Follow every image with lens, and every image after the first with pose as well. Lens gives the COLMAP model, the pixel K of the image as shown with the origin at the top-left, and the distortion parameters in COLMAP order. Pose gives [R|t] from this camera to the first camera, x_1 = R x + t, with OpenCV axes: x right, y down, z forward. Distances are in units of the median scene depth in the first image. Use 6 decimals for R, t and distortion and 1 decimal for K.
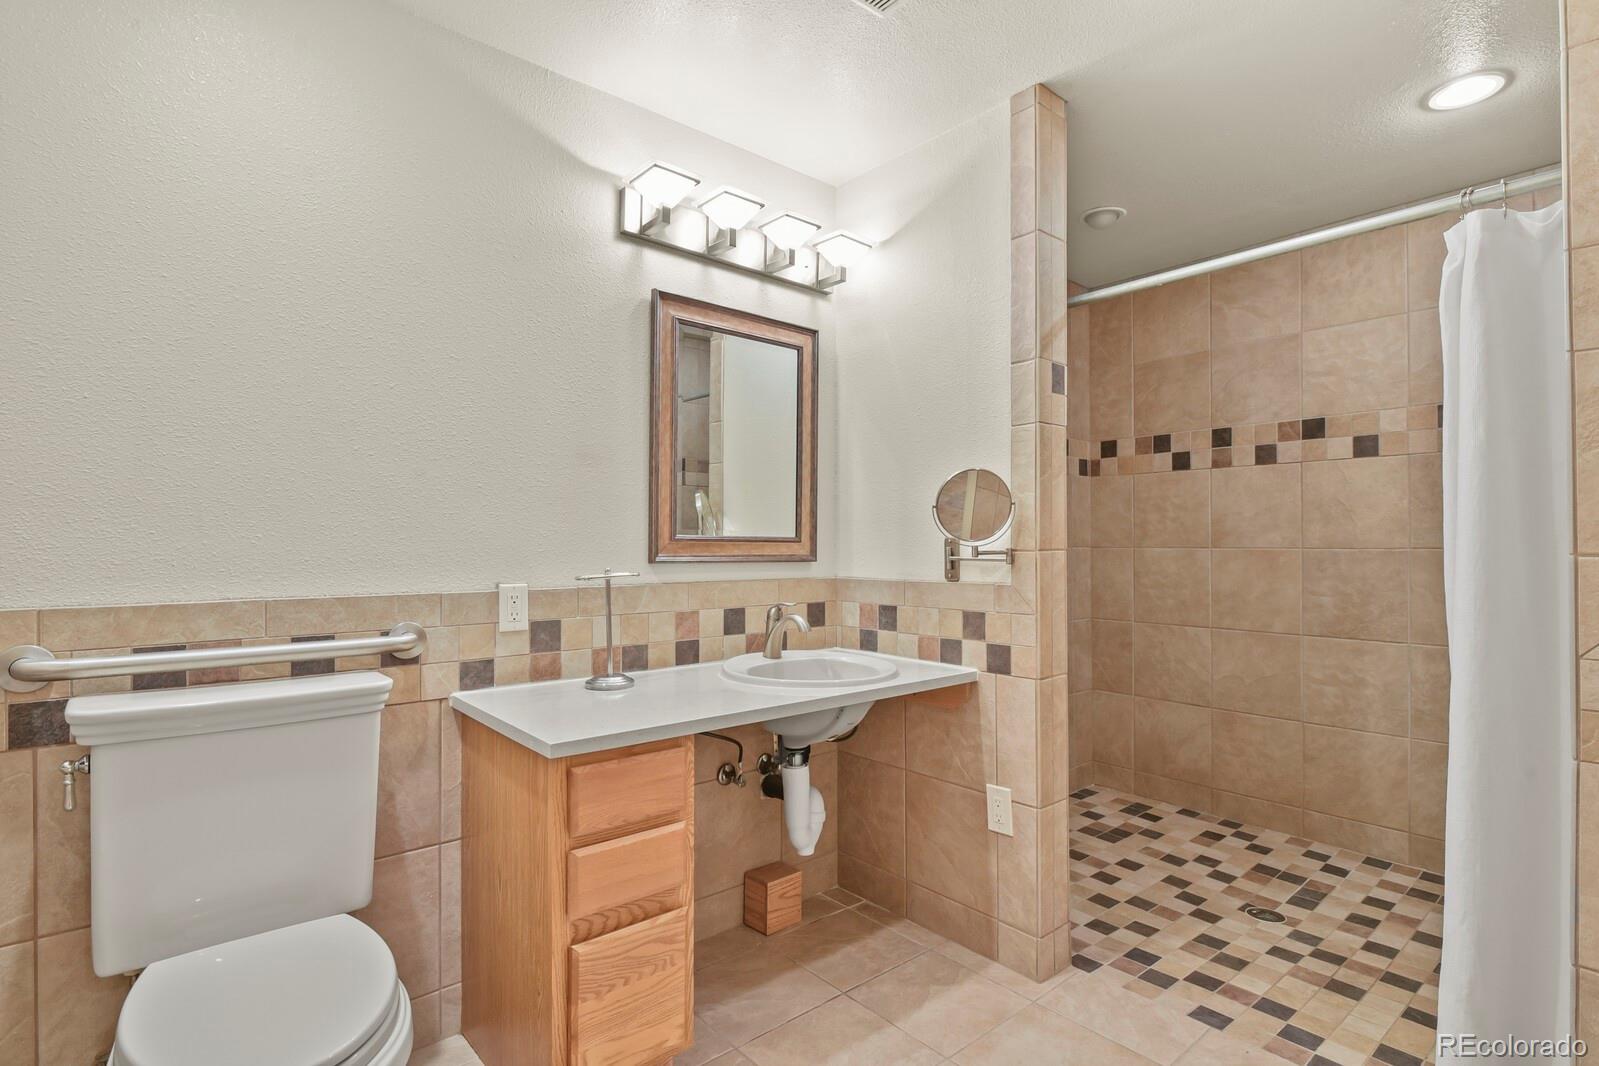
lens RADIAL K [[775.6, 0, 794.8], [0, 775.6, 534.2], [0, 0, 1]] dist [0.008308, -0.005953]
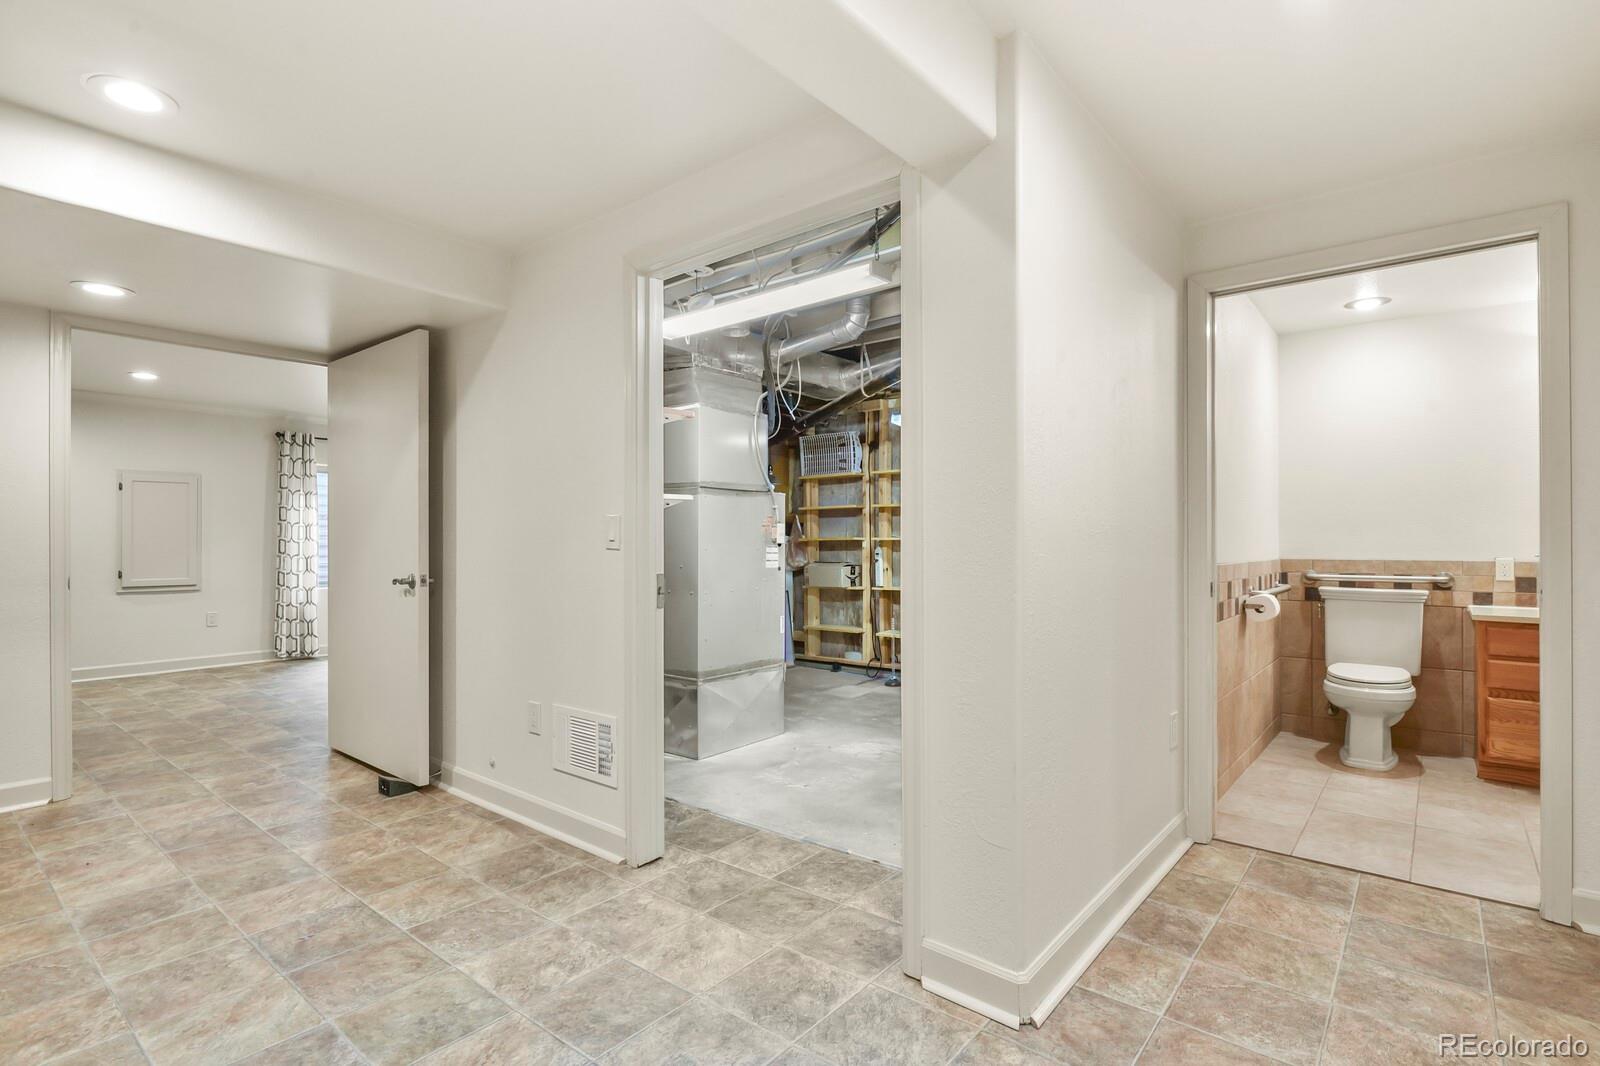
lens RADIAL K [[776.1, 0, 795.1], [0, 776.1, 532.7], [0, 0, 1]] dist [0.008308, -0.005953]
pose [[0.176031, -0.002654, -0.984381, 1.586734], [0.004155, 0.999989, -0.001953, -0.010329], [0.984376, -0.003746, 0.176040, -1.459805]]
